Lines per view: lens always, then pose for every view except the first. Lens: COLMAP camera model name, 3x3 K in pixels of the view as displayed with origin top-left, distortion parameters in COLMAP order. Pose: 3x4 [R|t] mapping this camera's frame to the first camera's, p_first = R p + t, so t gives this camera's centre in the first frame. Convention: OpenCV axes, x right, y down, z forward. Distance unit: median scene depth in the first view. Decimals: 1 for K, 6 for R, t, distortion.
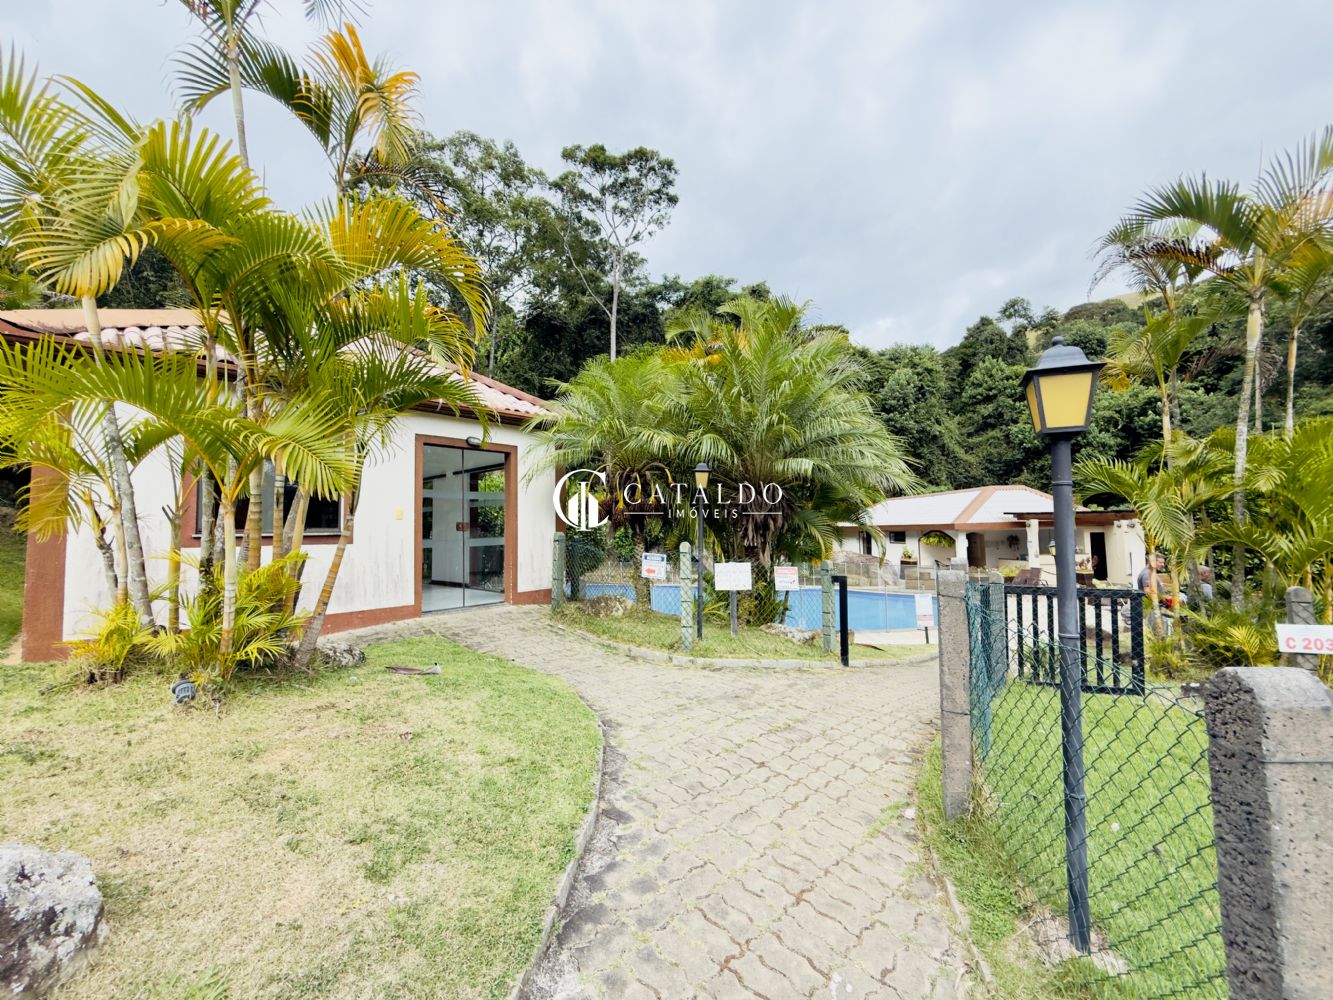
lens RADIAL K [[531.2, 0, 664.1], [0, 531.2, 500.1], [0, 0, 1]] dist [-0.000215, 0.000386]
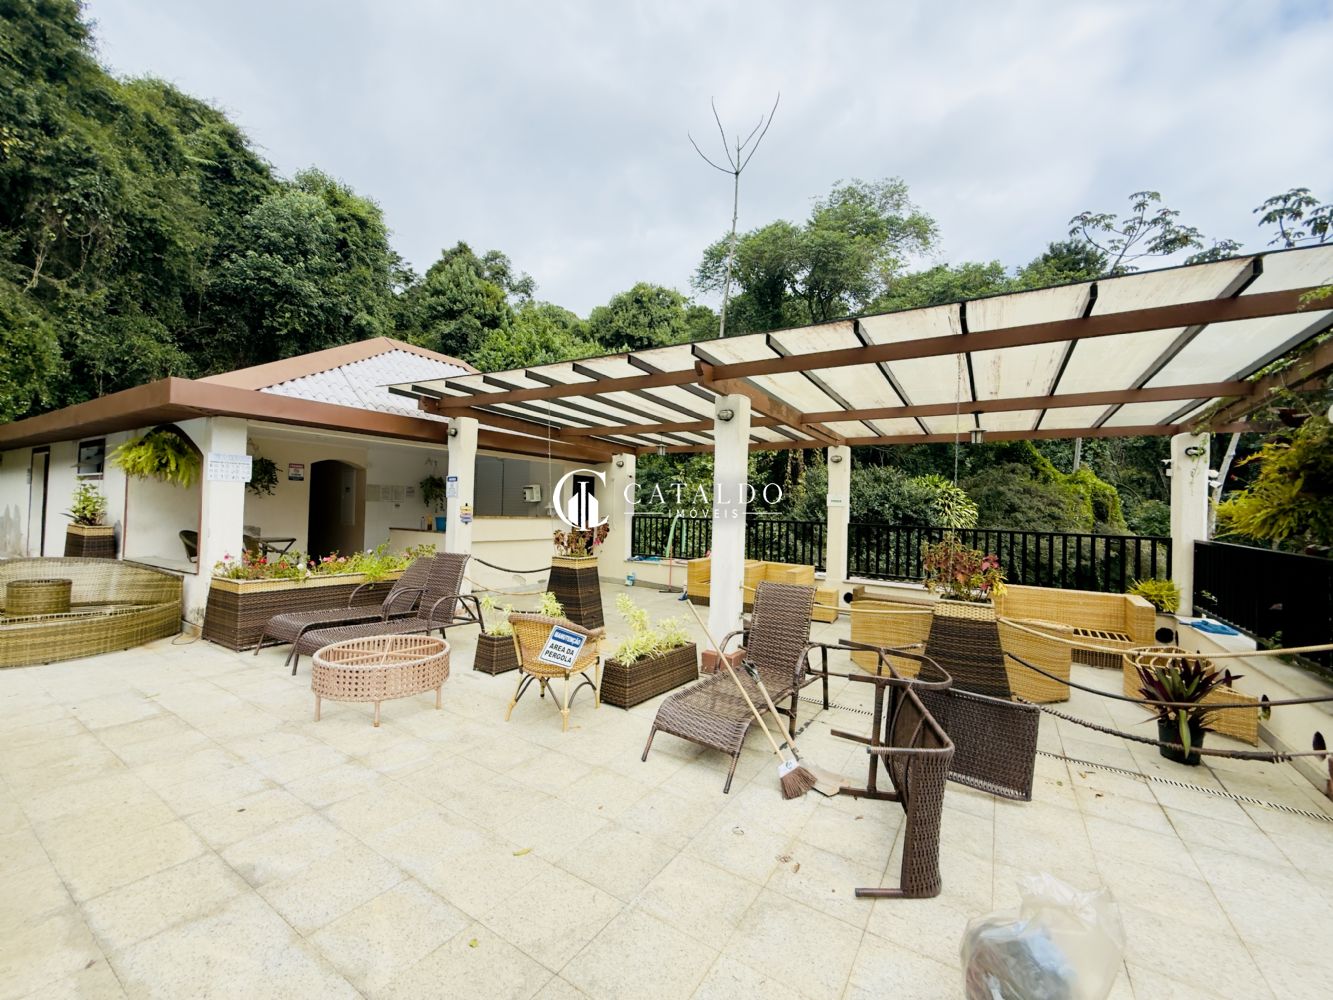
lens RADIAL K [[531.2, 0, 664.1], [0, 531.2, 500.1], [0, 0, 1]] dist [-0.000215, 0.000386]
pose [[0.613210, 0.047350, 0.788499, 0.233698], [-0.081248, 0.996688, 0.003334, 0.037737], [-0.785730, -0.066108, 0.615027, 0.315694]]
